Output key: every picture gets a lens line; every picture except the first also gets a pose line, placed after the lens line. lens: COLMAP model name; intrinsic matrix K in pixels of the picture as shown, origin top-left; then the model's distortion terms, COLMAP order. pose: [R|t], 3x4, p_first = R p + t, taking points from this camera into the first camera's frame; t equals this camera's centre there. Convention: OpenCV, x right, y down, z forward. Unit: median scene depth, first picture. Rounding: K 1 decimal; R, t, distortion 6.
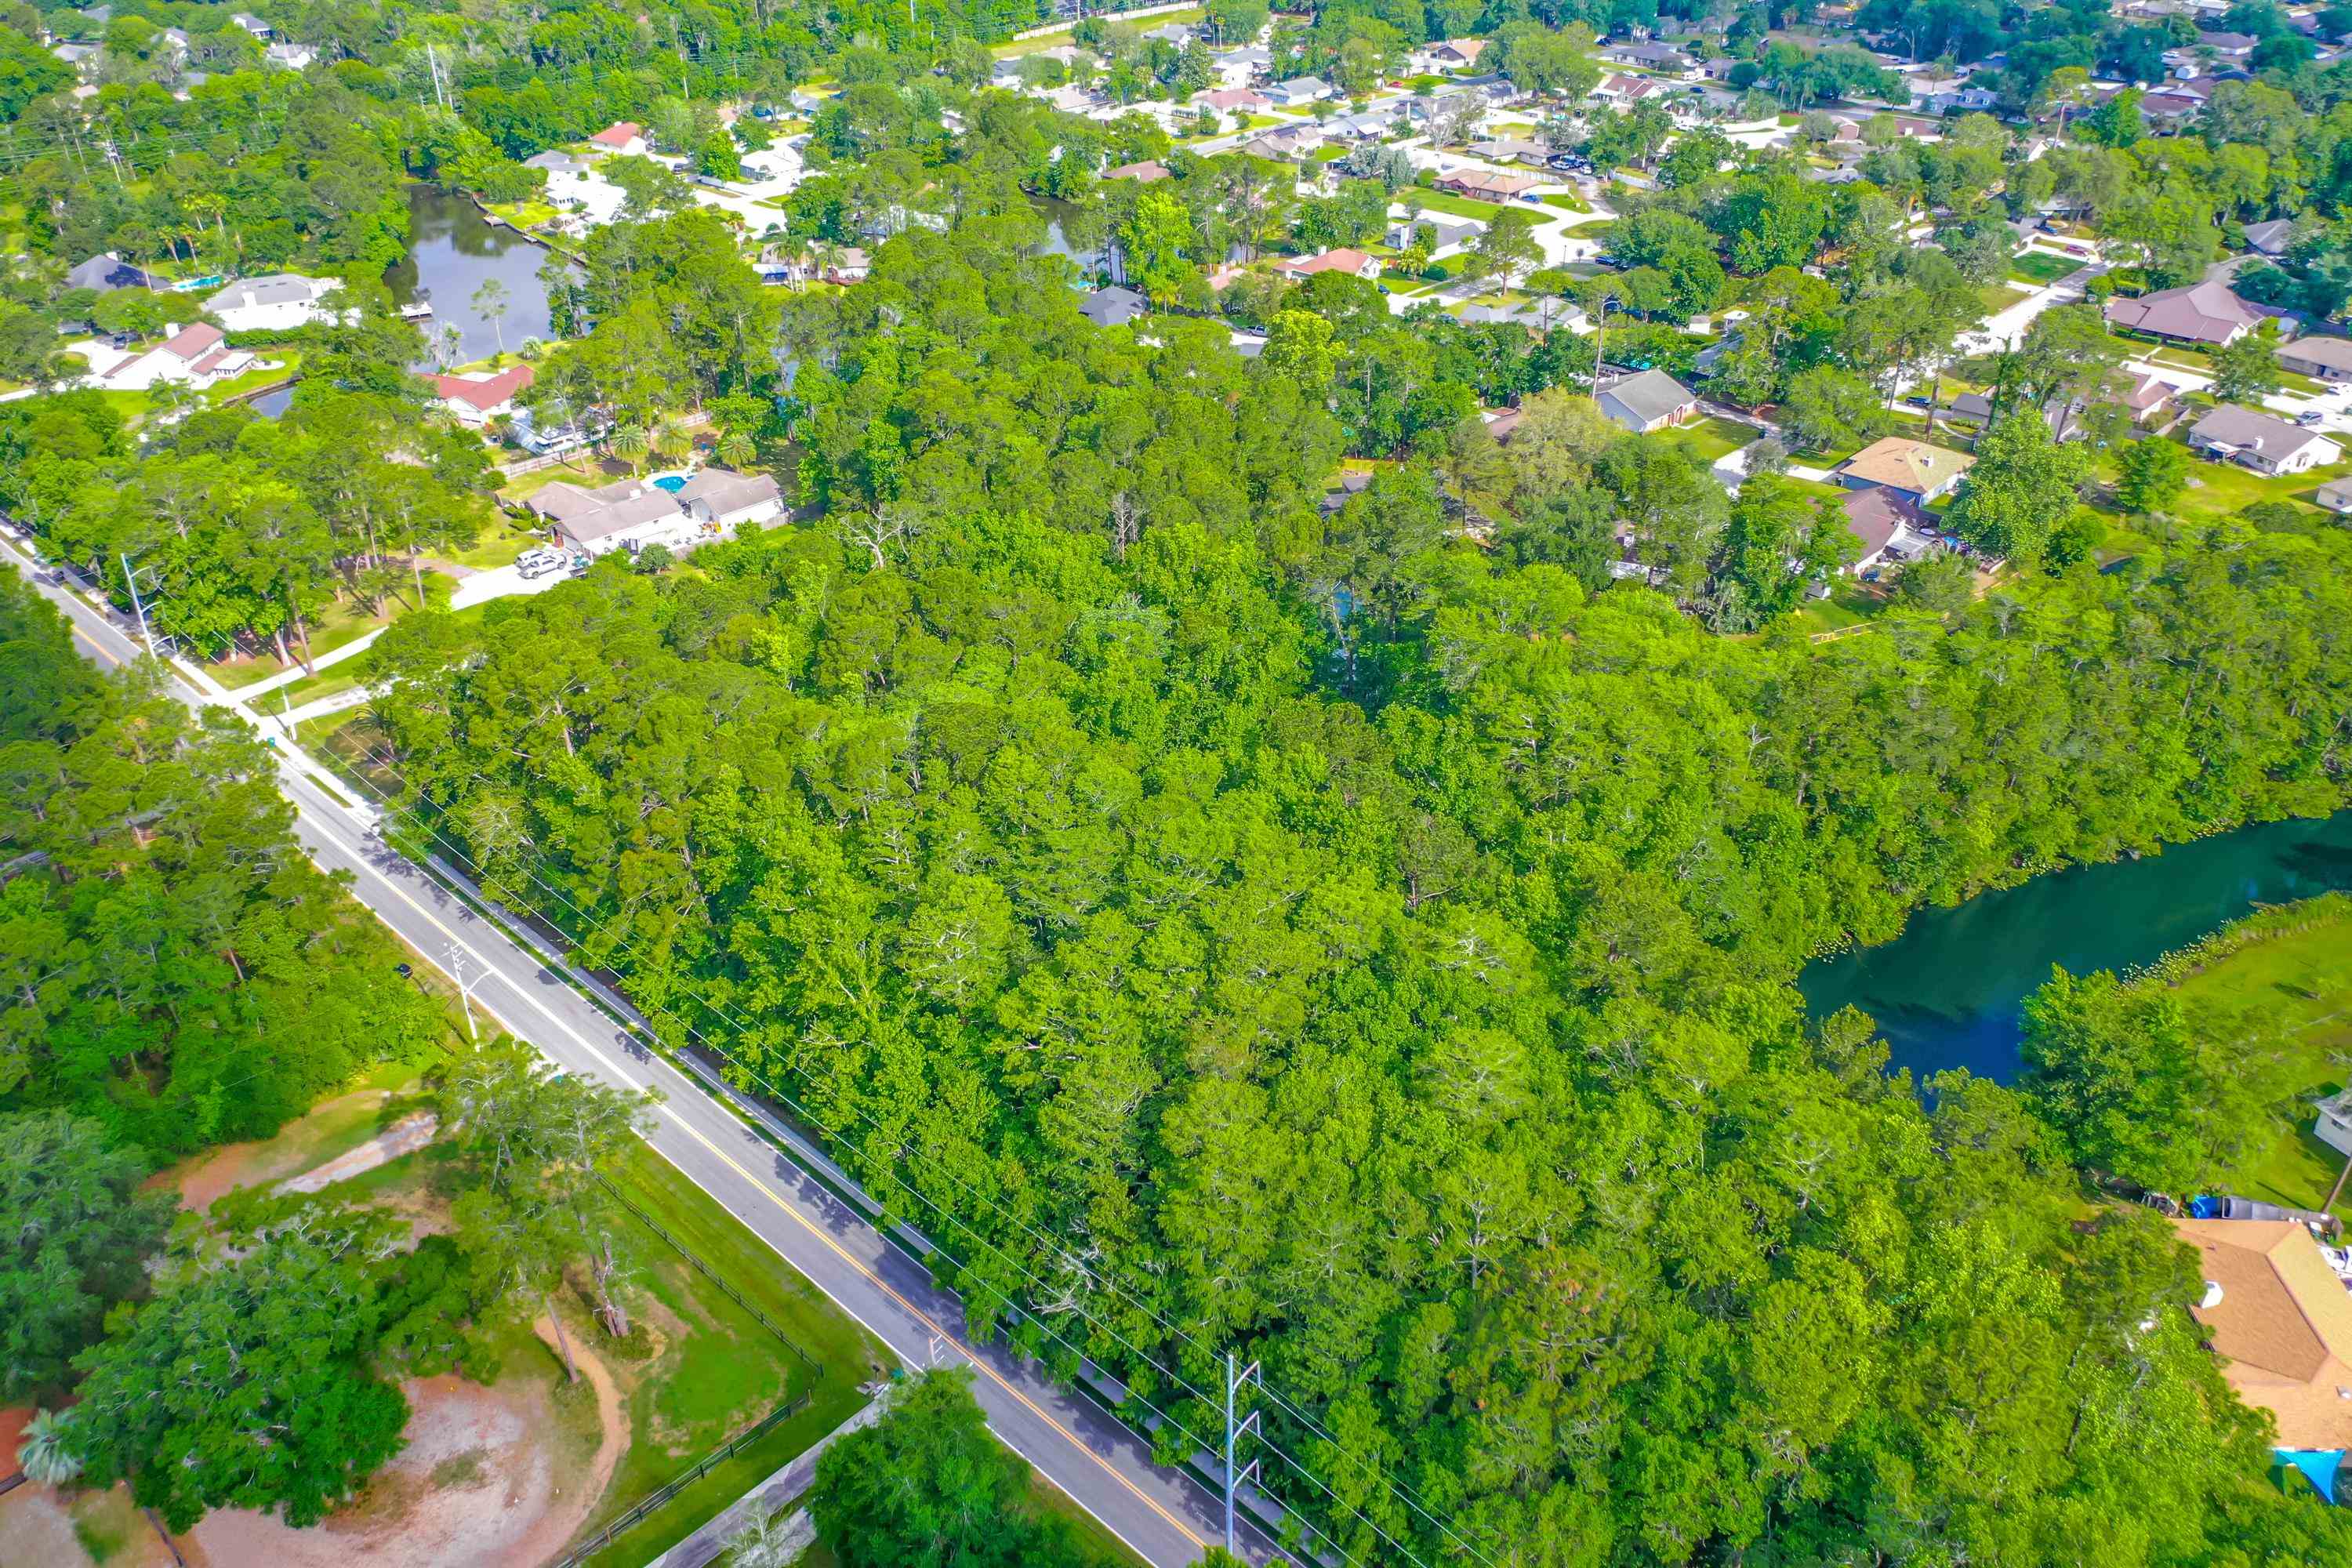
lens RADIAL K [[1838.4, 0, 1176.0], [0, 1838.4, 784.0], [0, 0, 1]] dist [0.006828, 0.002817]
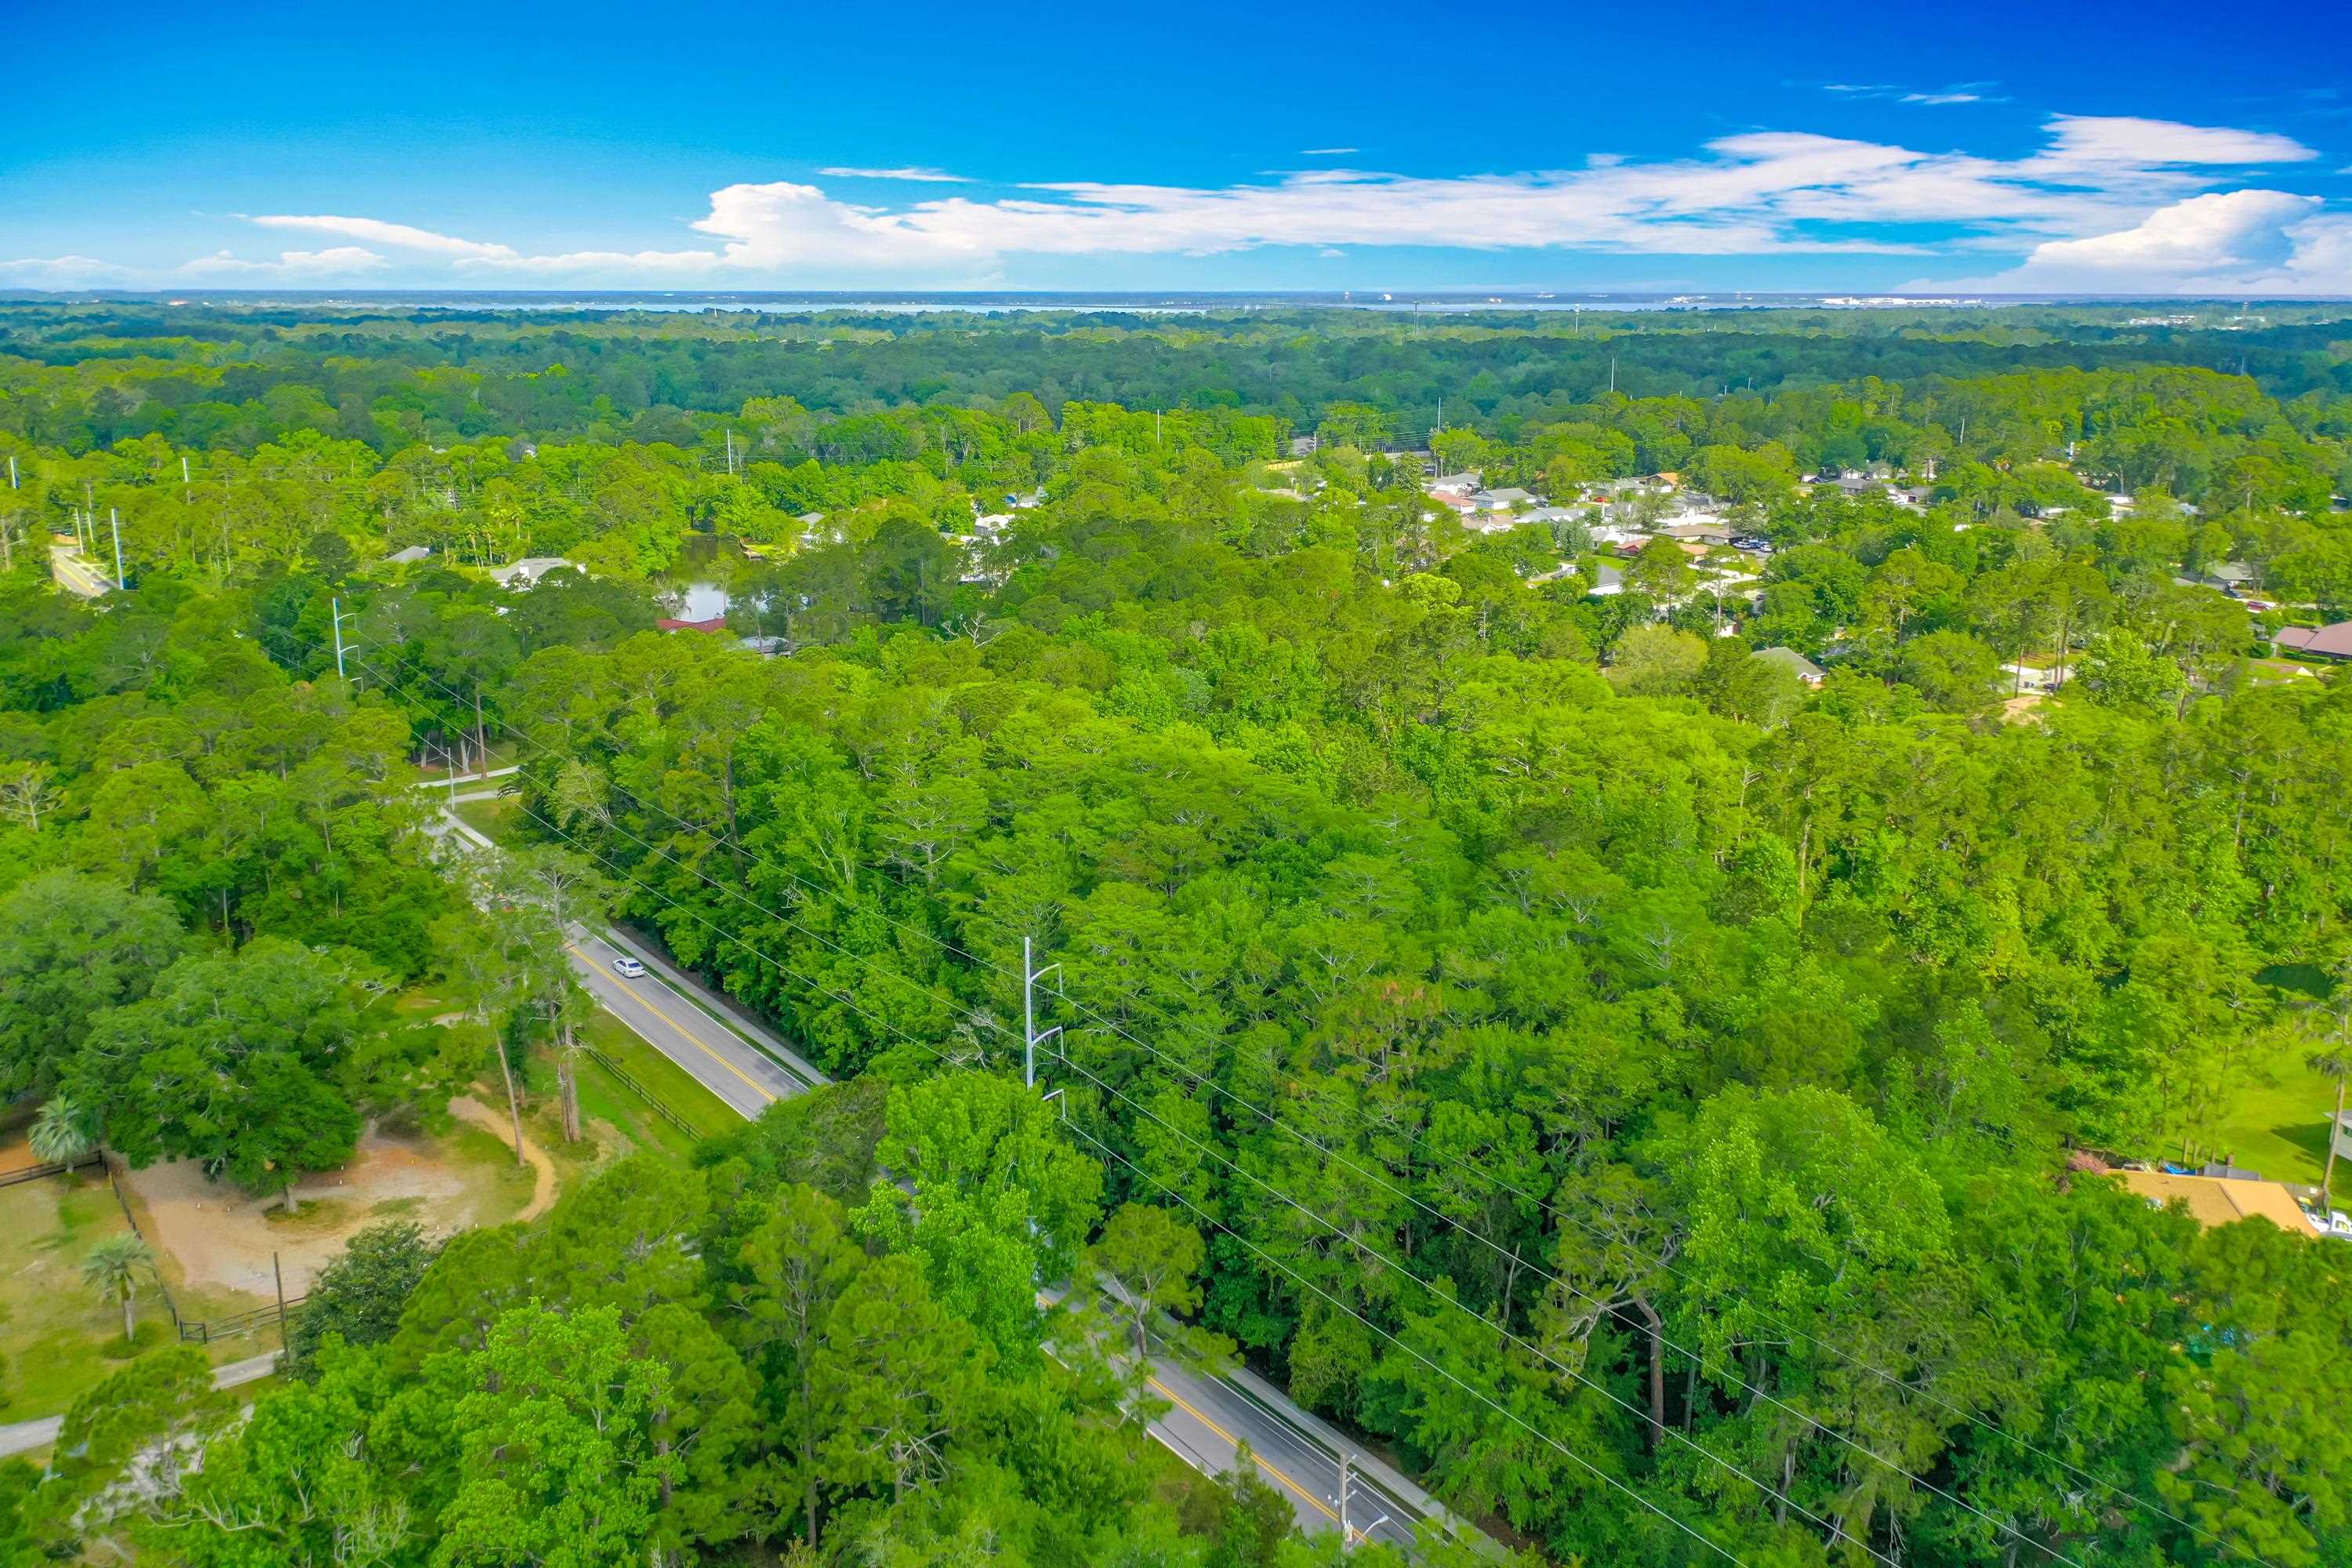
lens RADIAL K [[1871.3, 0, 1176.0], [0, 1871.3, 784.0], [0, 0, 1]] dist [0.009439, 0.002643]
pose [[0.987748, 0.042375, -0.150197, 0.076878], [-0.082126, 0.959527, -0.269375, 0.141014], [0.132703, 0.278410, 0.951251, -0.018084]]
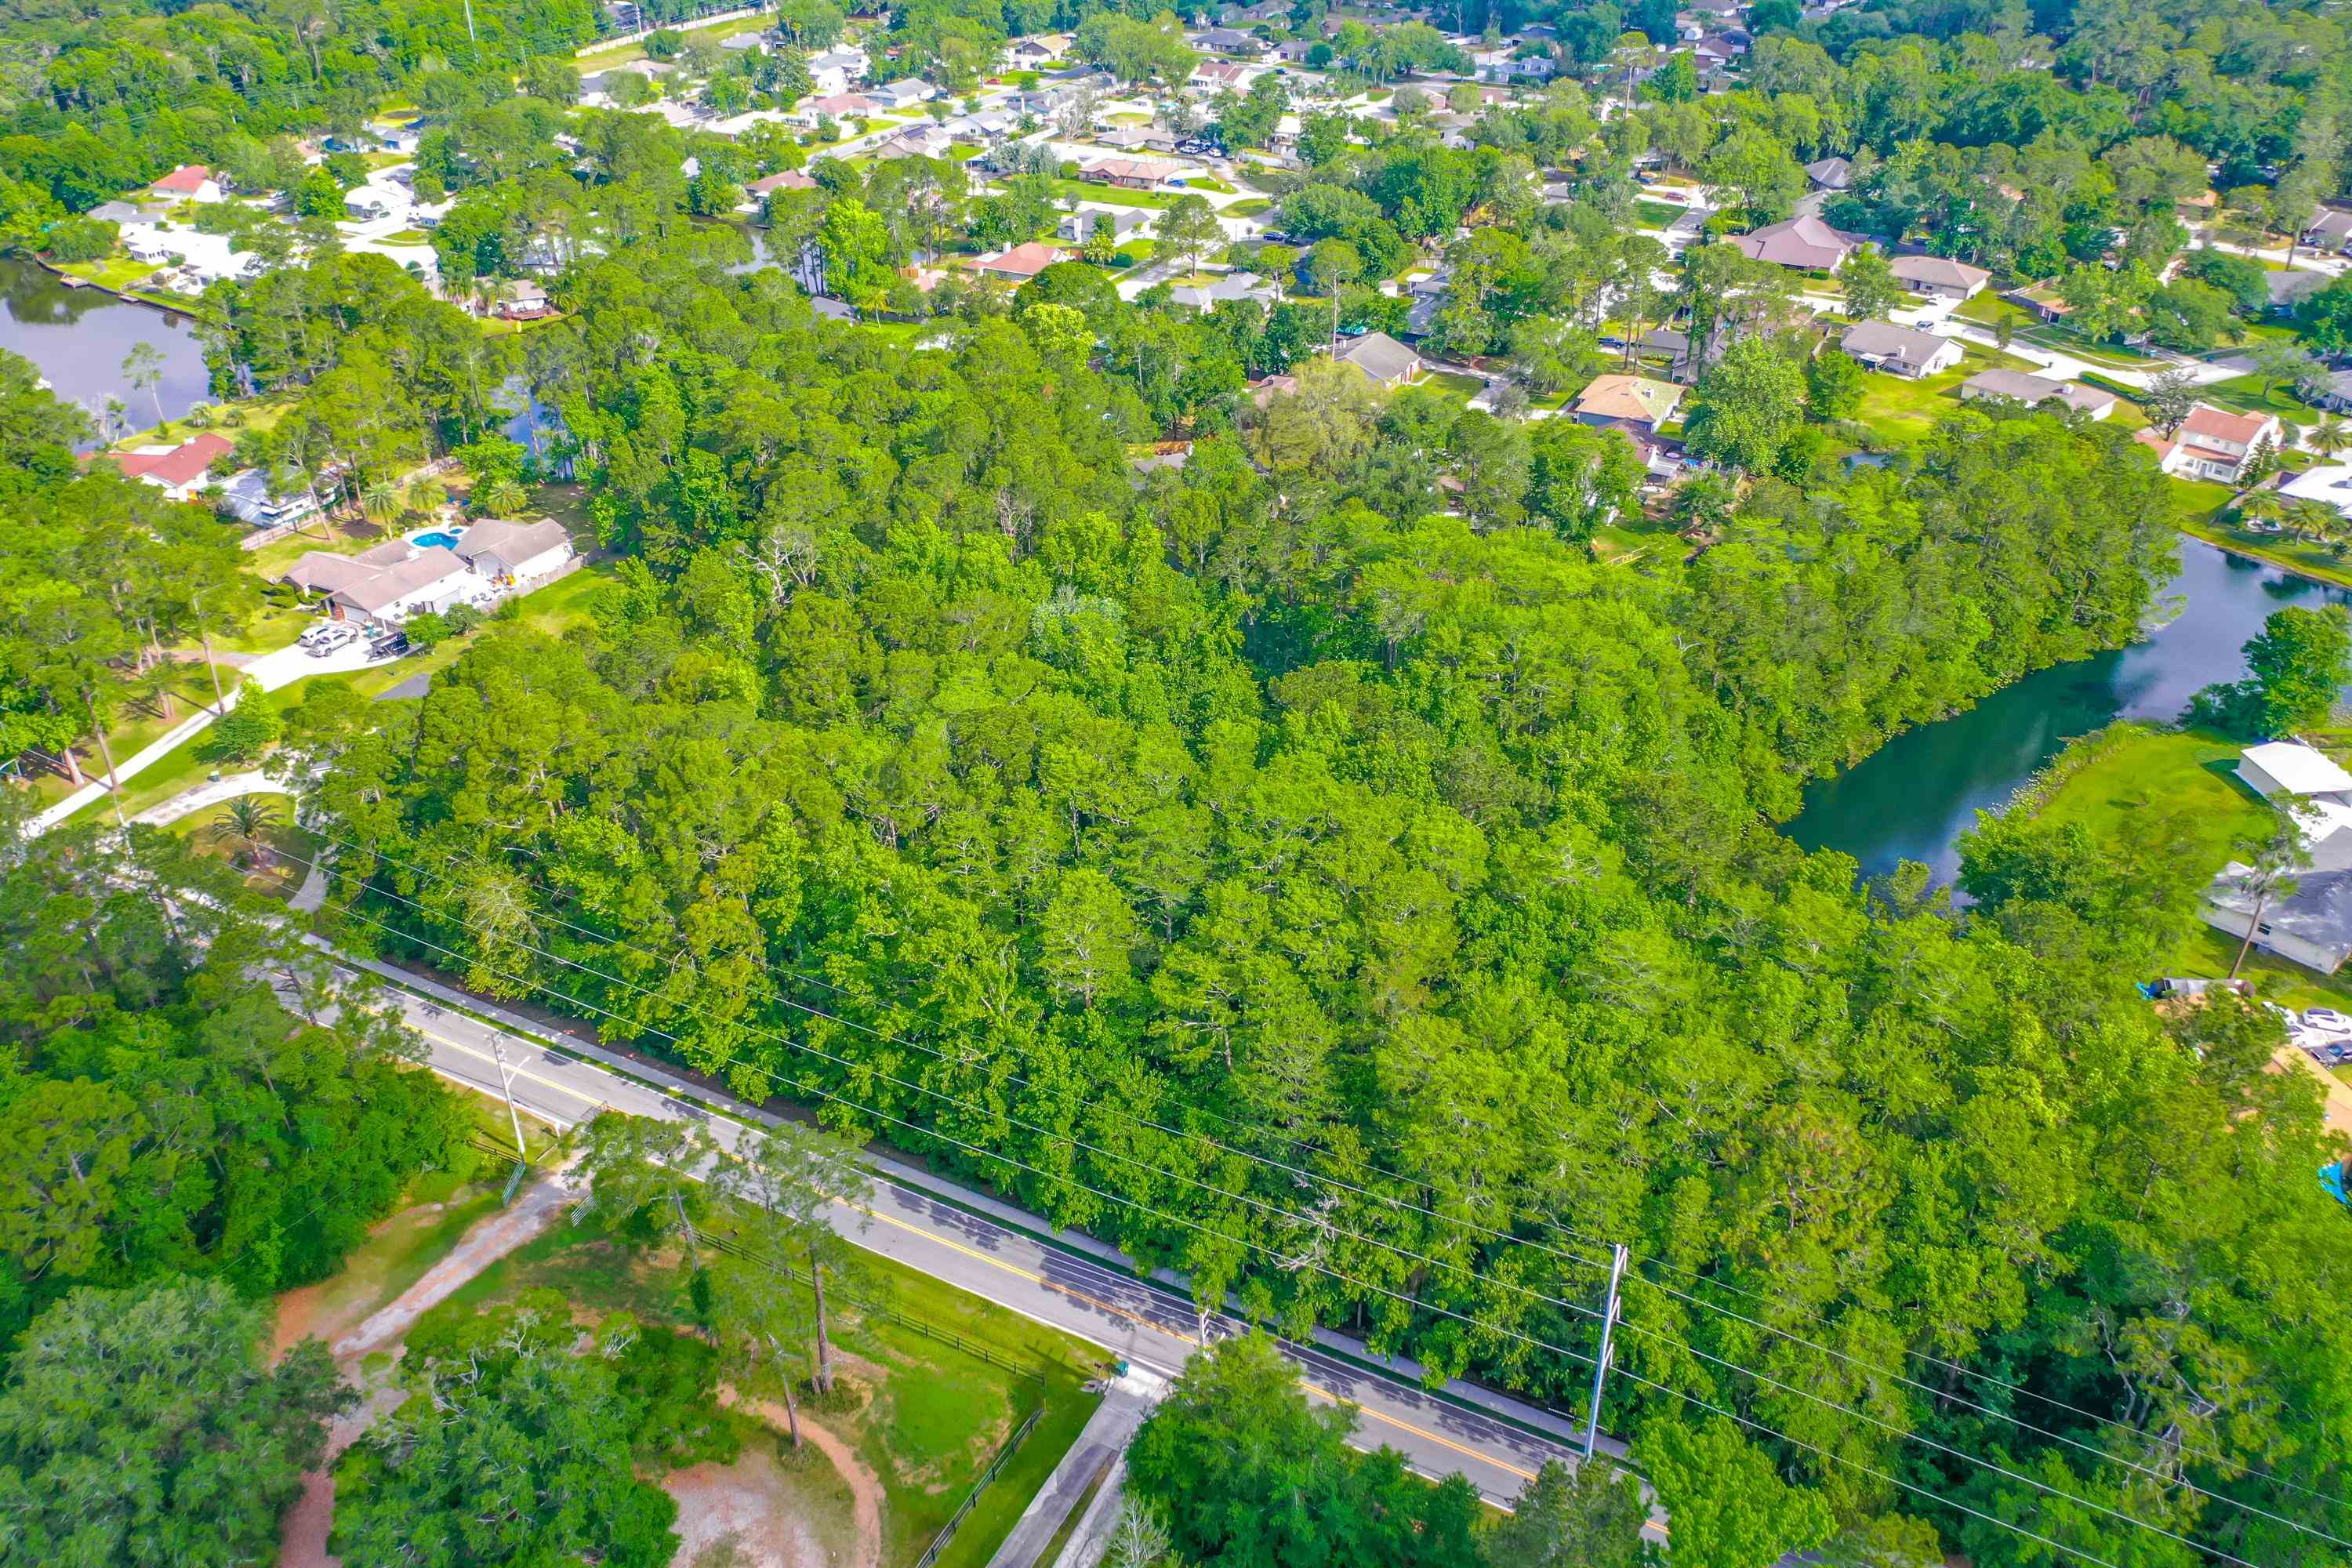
lens RADIAL K [[1838.4, 0, 1176.0], [0, 1838.4, 784.0], [0, 0, 1]] dist [0.006828, 0.002817]
pose [[0.962566, -0.141311, 0.231295, -0.116880], [0.141438, 0.989816, 0.016120, -0.002114], [-0.231217, 0.017198, 0.972750, 0.004352]]
